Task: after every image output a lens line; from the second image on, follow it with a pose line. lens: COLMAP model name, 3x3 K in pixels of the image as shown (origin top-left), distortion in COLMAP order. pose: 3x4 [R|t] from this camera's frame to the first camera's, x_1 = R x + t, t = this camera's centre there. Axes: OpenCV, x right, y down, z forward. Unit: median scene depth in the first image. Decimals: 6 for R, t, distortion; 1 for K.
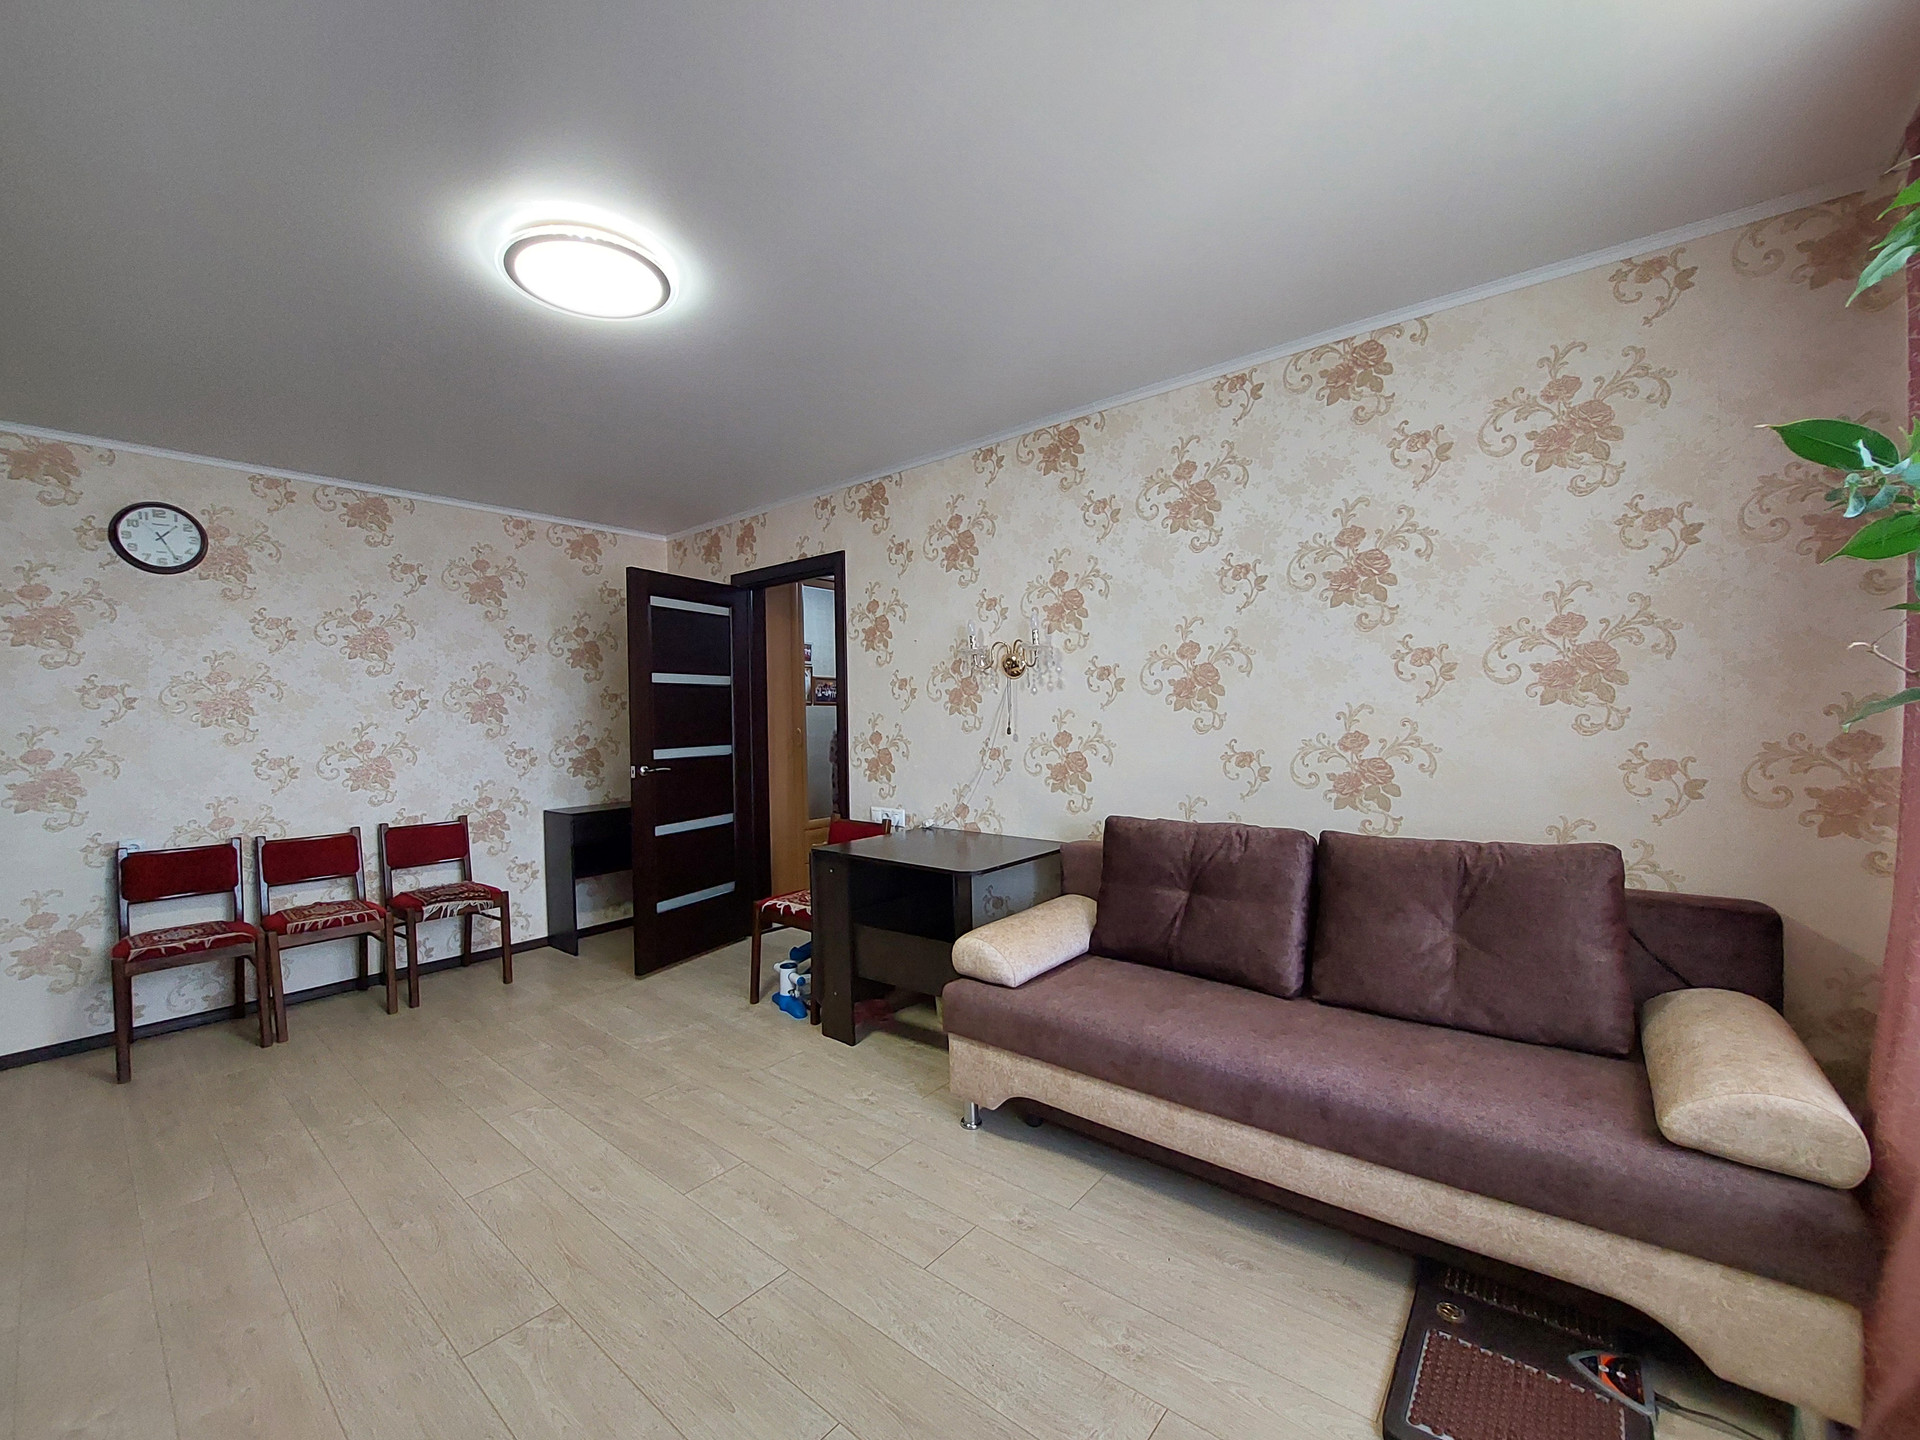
lens RADIAL K [[771.1, 0, 954.4], [0, 771.1, 720.6], [0, 0, 1]] dist [-0.020209, 0.000640]
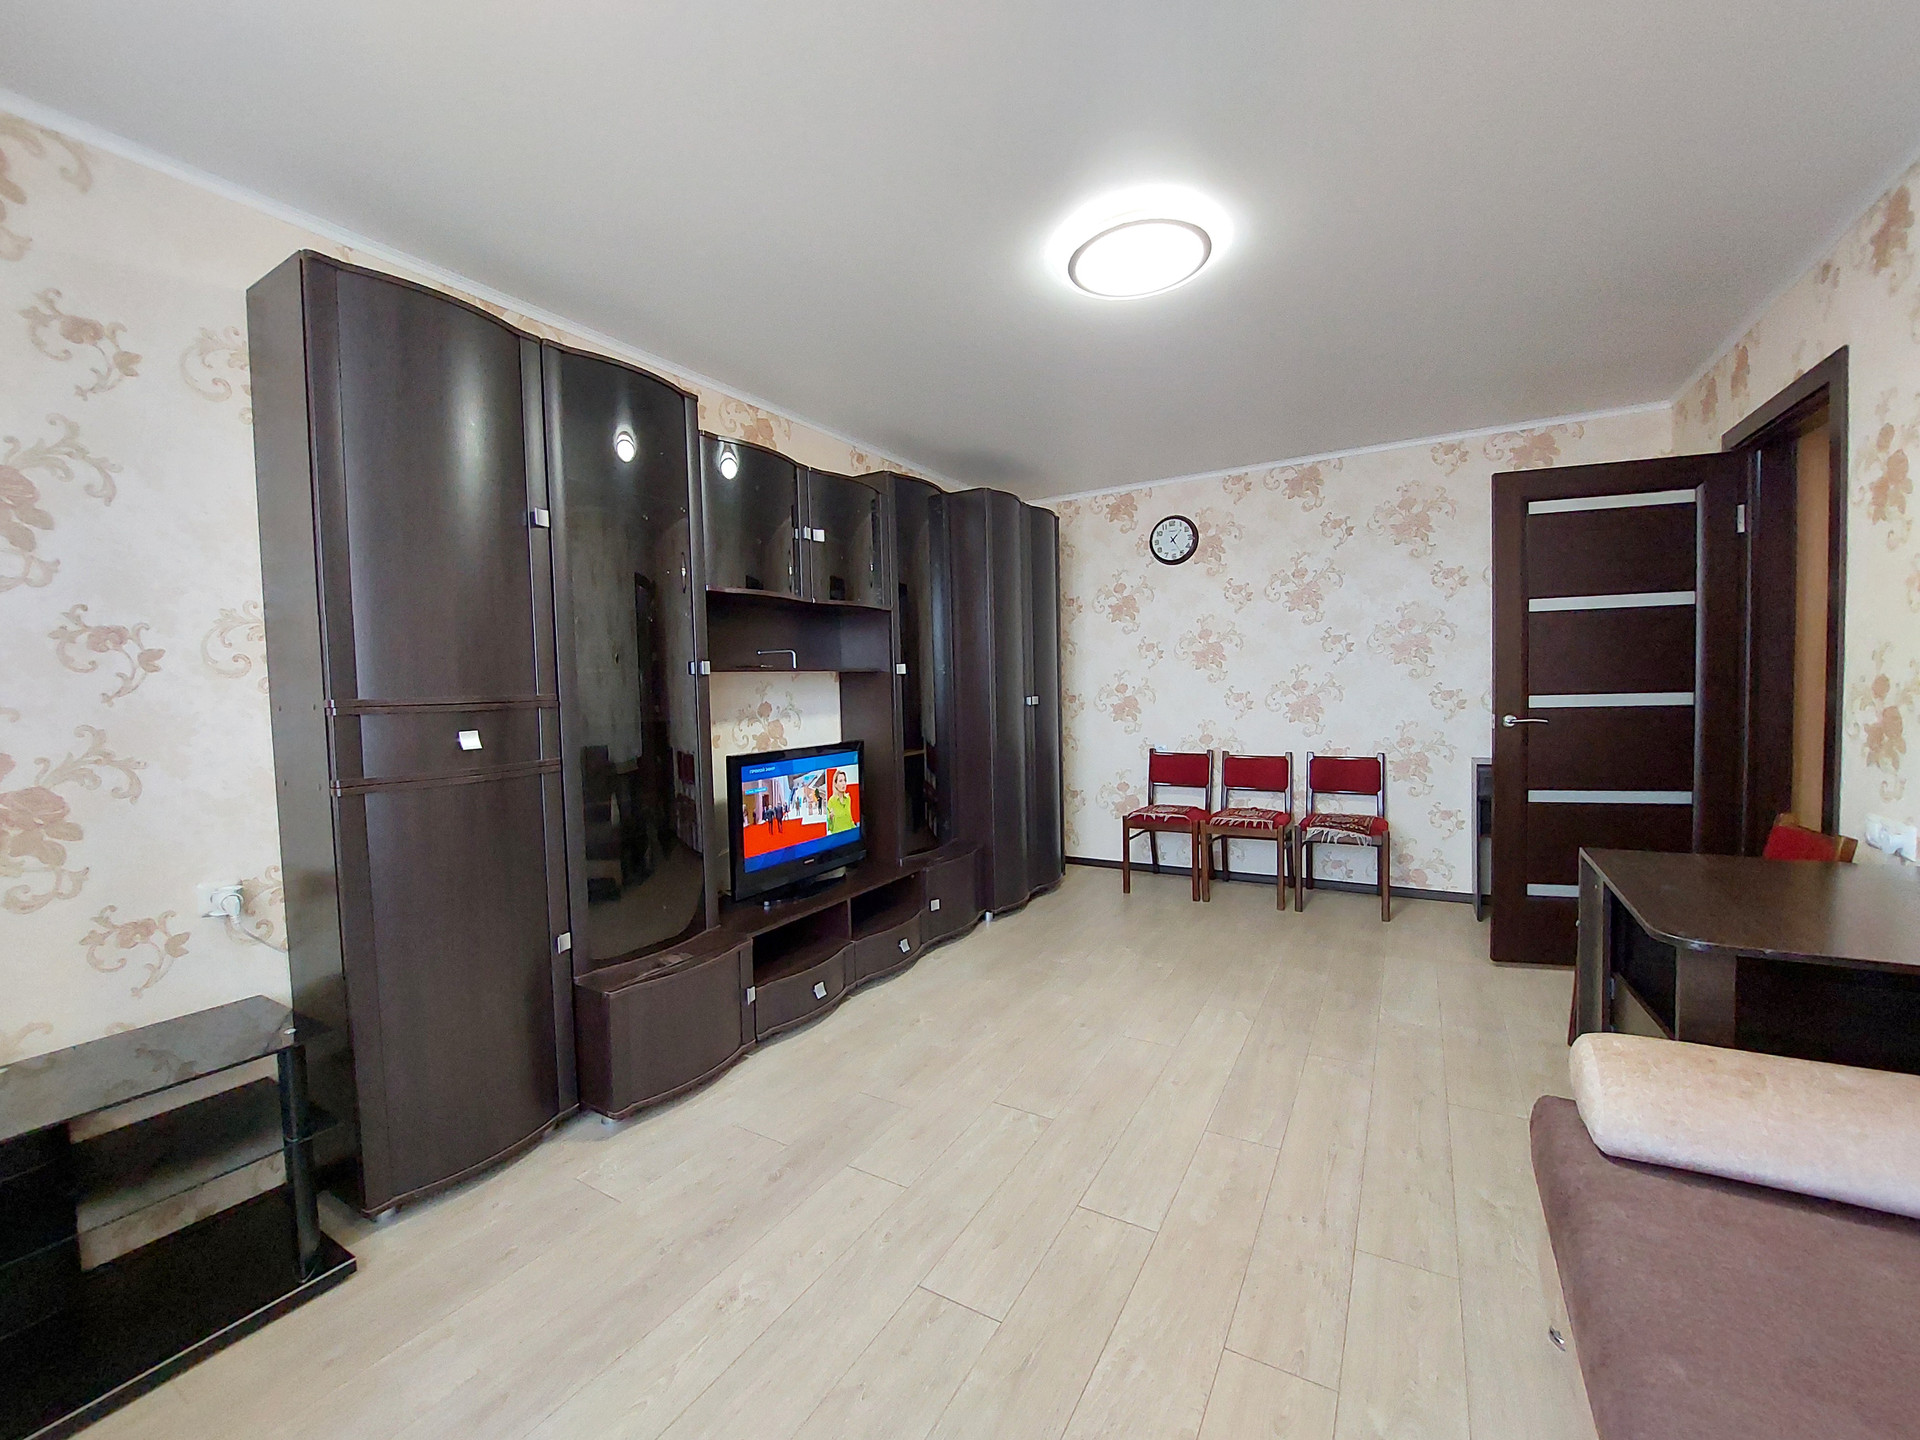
lens RADIAL K [[771.1, 0, 954.4], [0, 771.1, 720.6], [0, 0, 1]] dist [-0.020209, 0.000640]
pose [[0.155100, 0.063447, -0.985859, 0.316847], [0.021264, 0.997490, 0.067541, -0.002818], [0.987670, -0.031439, 0.153362, 0.292435]]
